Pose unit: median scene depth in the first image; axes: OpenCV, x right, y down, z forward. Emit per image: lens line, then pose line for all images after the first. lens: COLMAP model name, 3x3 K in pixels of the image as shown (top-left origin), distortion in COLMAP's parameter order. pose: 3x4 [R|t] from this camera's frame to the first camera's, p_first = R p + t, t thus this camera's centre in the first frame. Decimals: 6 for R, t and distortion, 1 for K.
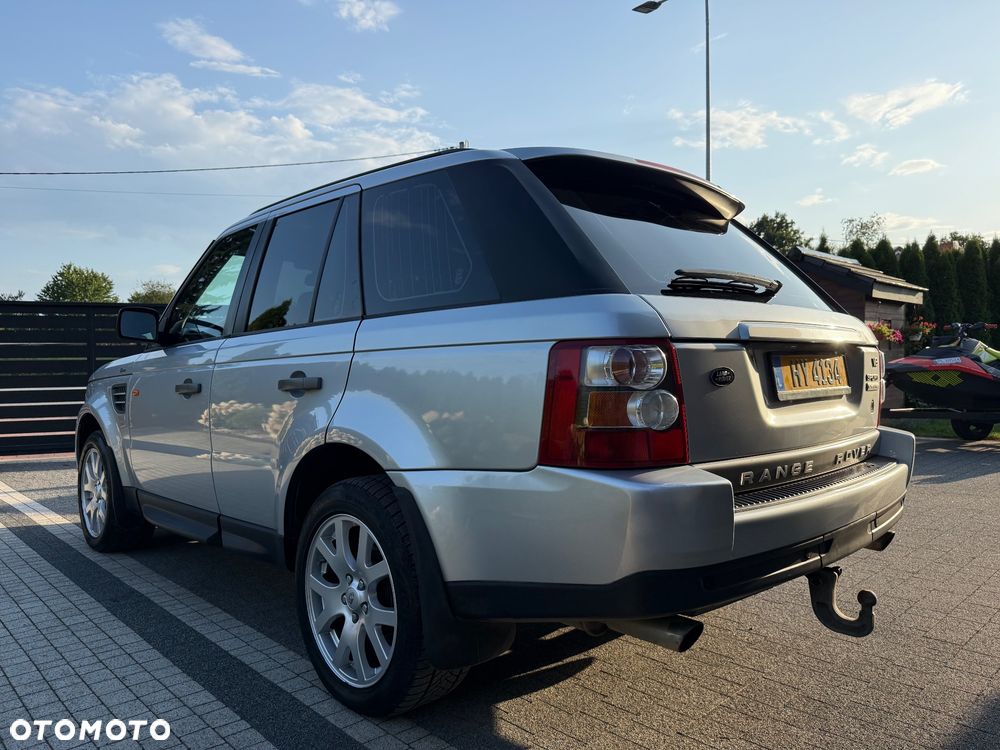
lens RADIAL K [[708.3, 0, 497.9], [0, 708.3, 375.6], [0, 0, 1]] dist [0.031252, -0.039905]
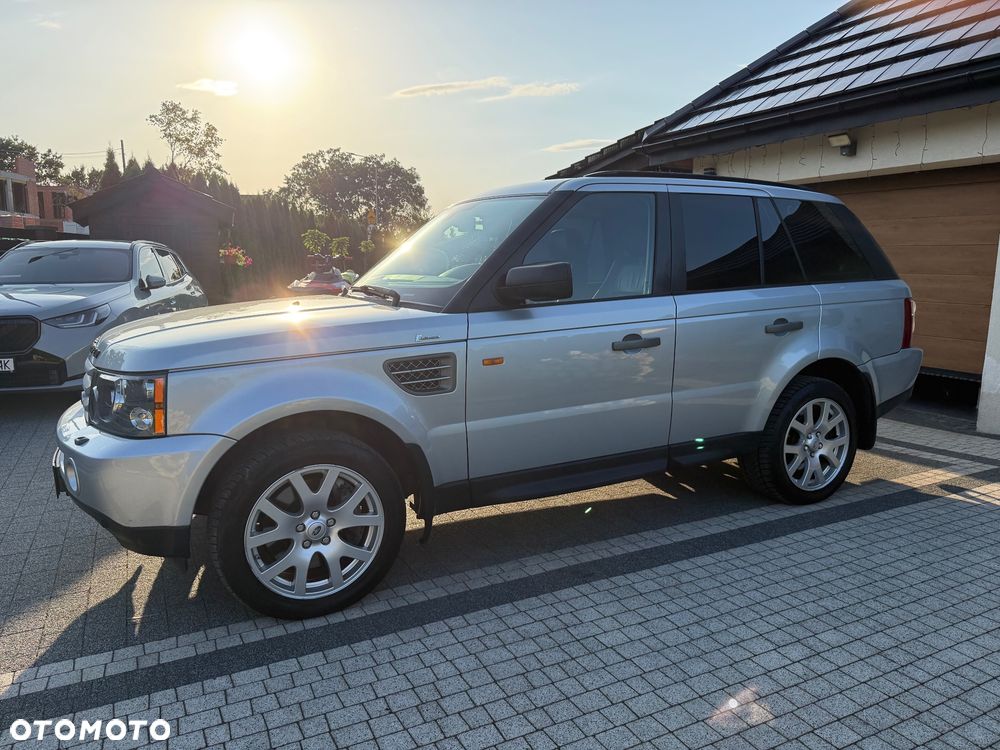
lens RADIAL K [[708.3, 0, 501.3], [0, 708.3, 380.3], [0, 0, 1]] dist [0.031252, -0.039905]
pose [[0.286499, -0.145525, 0.946964, -1.953307], [0.017293, 0.989021, 0.146757, -0.111730], [-0.957925, -0.025670, 0.285870, 1.164072]]
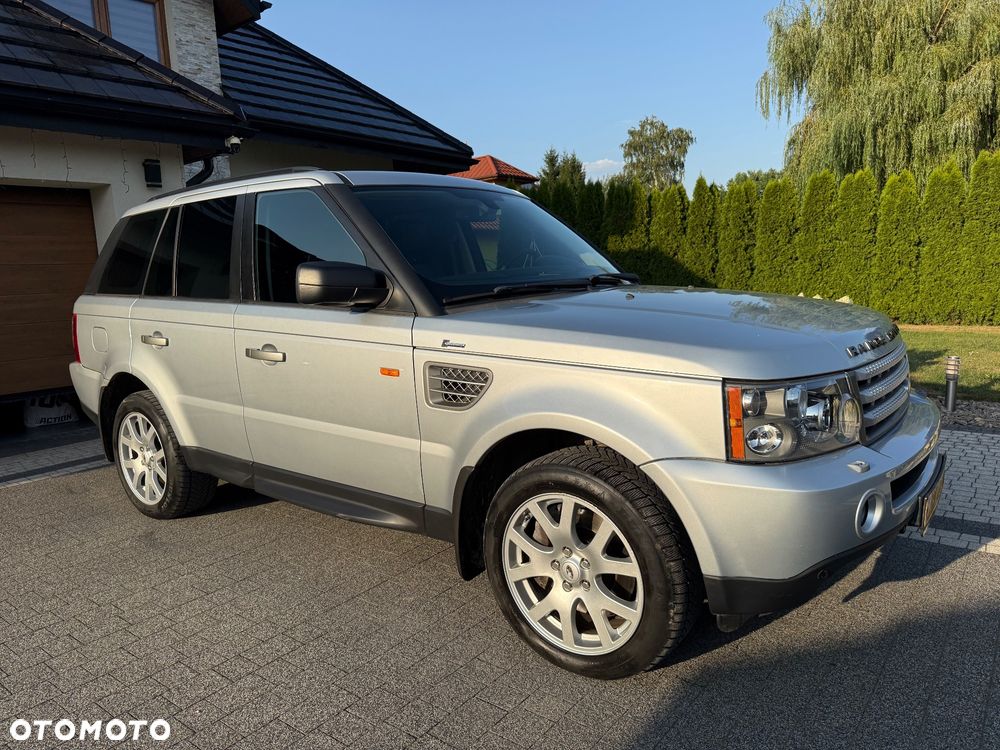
lens RADIAL K [[708.3, 0, 498.3], [0, 708.3, 379.6], [0, 0, 1]] dist [0.031252, -0.039905]
pose [[-0.987519, 0.078312, -0.136649, -0.235237], [0.053063, 0.982327, 0.179491, -0.153729], [0.148291, 0.170000, -0.974223, 3.171779]]
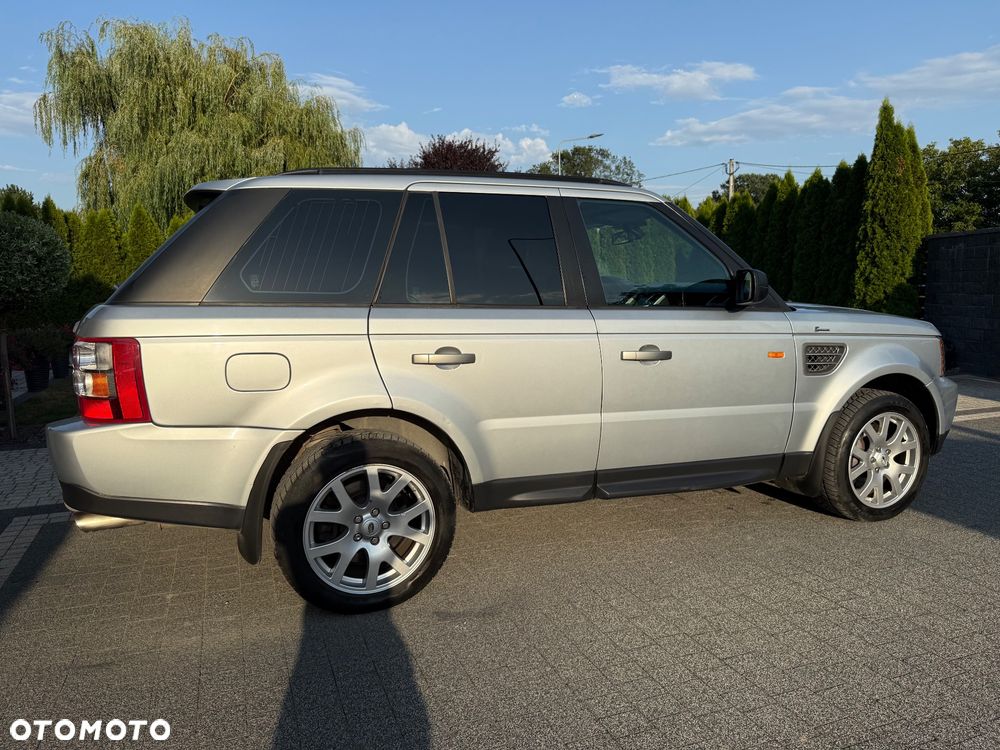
lens RADIAL K [[708.3, 0, 505.8], [0, 708.3, 377.4], [0, 0, 1]] dist [0.031252, -0.039905]
pose [[-0.373186, 0.134647, -0.917934, 1.336188], [-0.000946, 0.989357, 0.145508, -0.141892], [0.927756, 0.055170, -0.369086, 2.094428]]
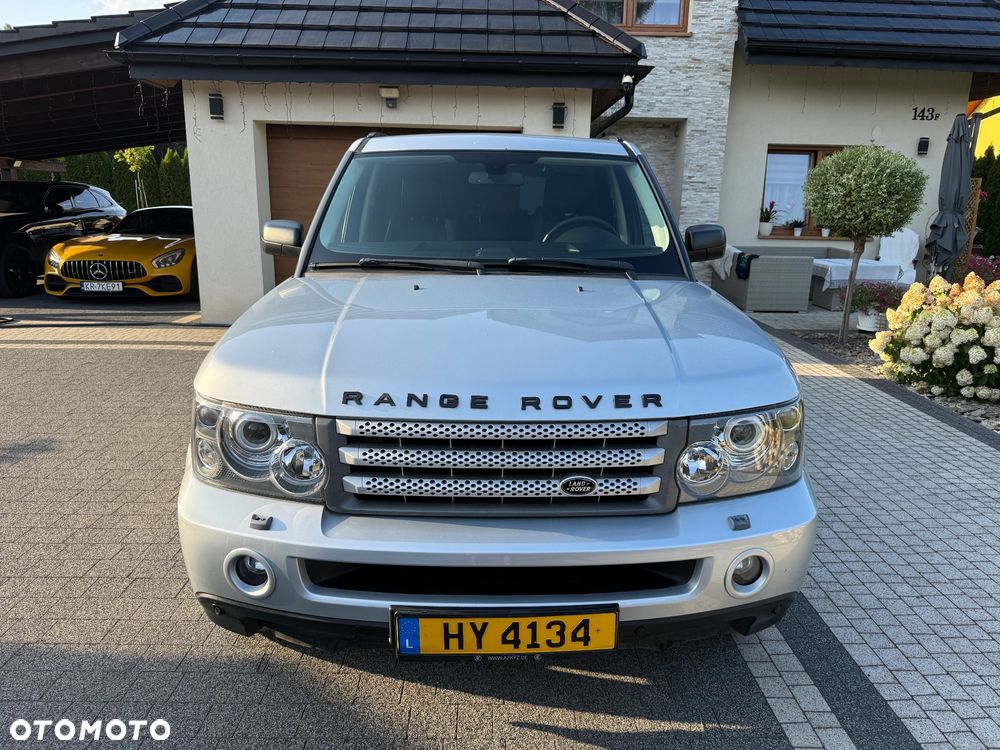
lens RADIAL K [[708.3, 0, 501.5], [0, 708.3, 380.9], [0, 0, 1]] dist [0.031252, -0.039905]
pose [[-0.733978, -0.174260, 0.656437, -1.396839], [0.004791, 0.965172, 0.261574, -0.207794], [-0.679156, 0.195134, -0.707580, 2.754063]]
